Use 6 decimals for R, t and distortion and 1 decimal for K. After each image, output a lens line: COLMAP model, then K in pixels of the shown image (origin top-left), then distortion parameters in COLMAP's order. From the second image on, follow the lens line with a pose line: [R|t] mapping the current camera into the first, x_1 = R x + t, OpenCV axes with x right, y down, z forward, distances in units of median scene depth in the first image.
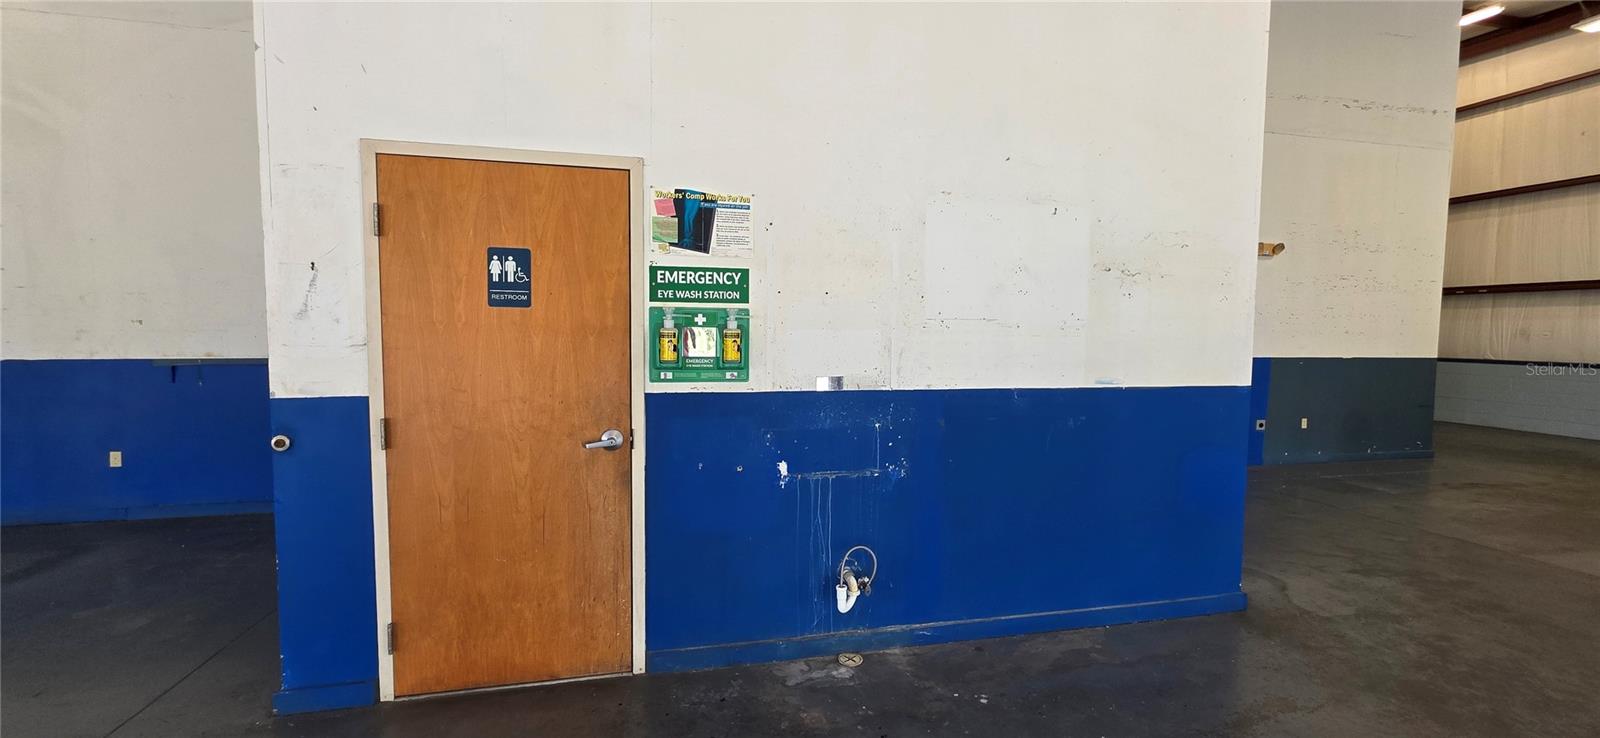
lens RADIAL K [[642.2, 0, 800.0], [0, 642.2, 369.0], [0, 0, 1]] dist [0.002034, 0.000058]
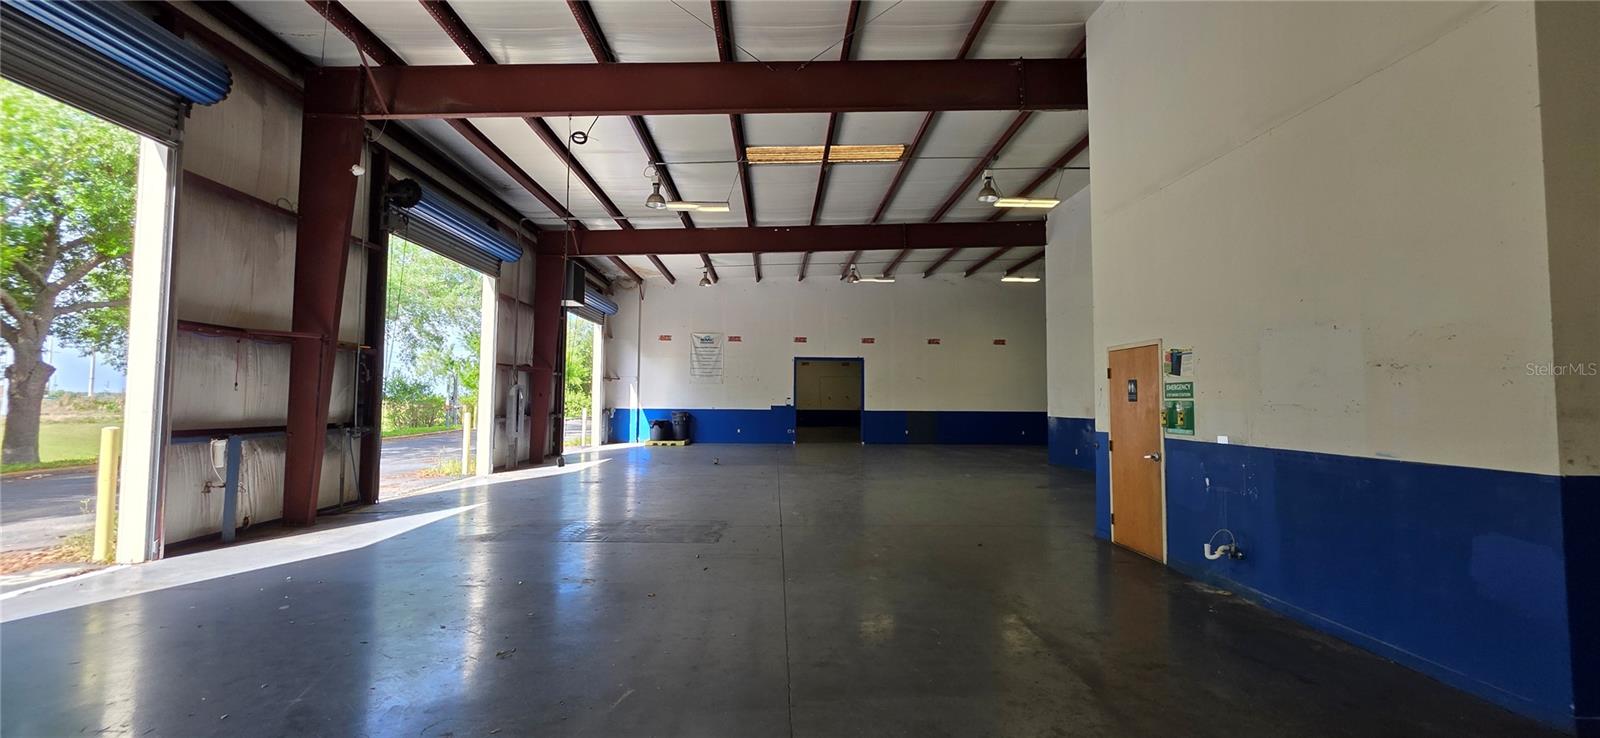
lens RADIAL K [[642.2, 0, 800.0], [0, 642.2, 369.0], [0, 0, 1]] dist [0.002034, 0.000058]
pose [[-0.196167, -0.060076, -0.978728, 2.295467], [-0.072240, 0.996295, -0.046675, -0.006387], [0.977906, 0.061547, -0.199780, 0.162732]]
